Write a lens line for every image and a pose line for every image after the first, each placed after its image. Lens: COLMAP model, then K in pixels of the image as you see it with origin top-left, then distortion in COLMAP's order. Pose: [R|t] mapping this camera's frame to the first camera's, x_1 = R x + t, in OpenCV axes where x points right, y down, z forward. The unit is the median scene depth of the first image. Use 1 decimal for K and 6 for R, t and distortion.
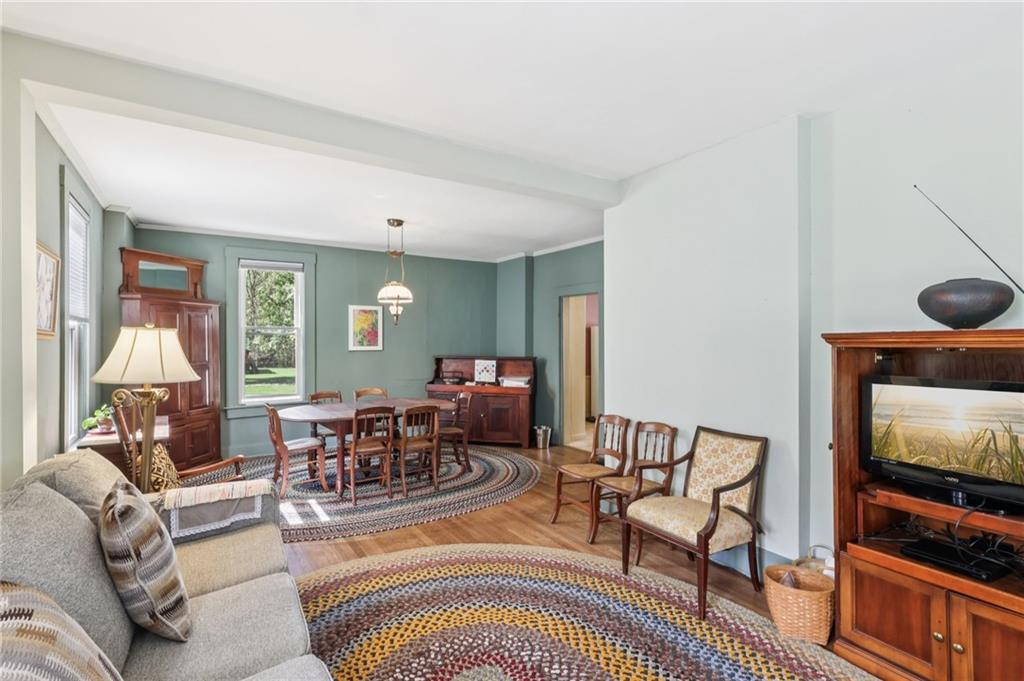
lens RADIAL K [[493.7, 0, 505.3], [0, 493.7, 340.4], [0, 0, 1]] dist [-0.005001, 0.001390]
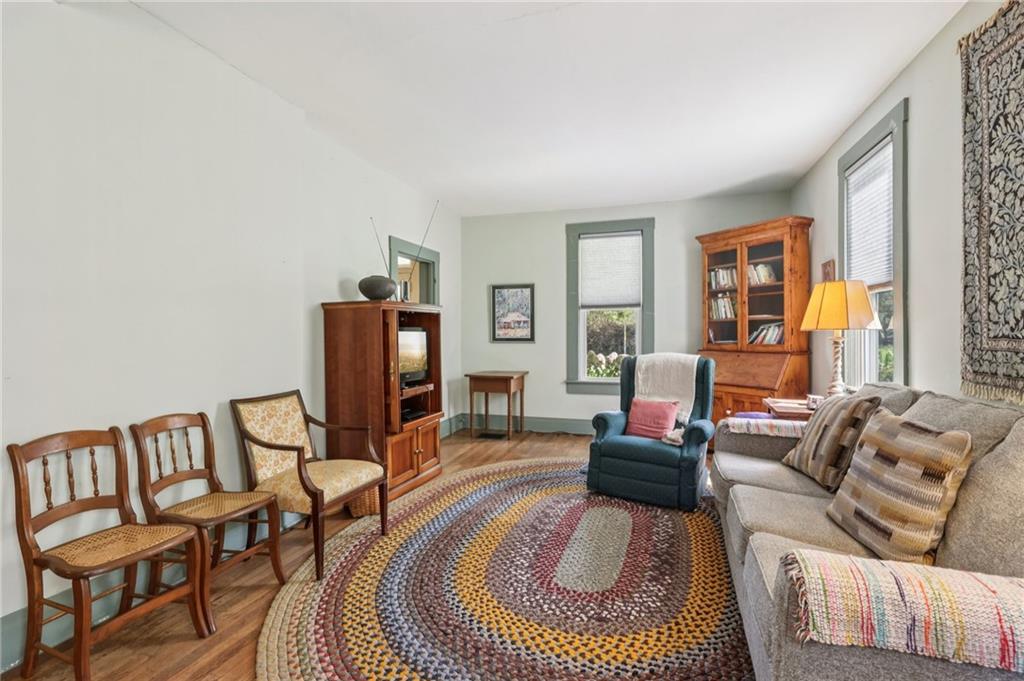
lens RADIAL K [[477.5, 0, 503.4], [0, 477.5, 337.3], [0, 0, 1]] dist [-0.000213, 0.000687]
pose [[-0.650380, -0.006480, 0.759582, -0.709075], [-0.004933, 0.999979, 0.004307, 0.093704], [-0.759593, -0.000946, -0.650398, 1.664182]]
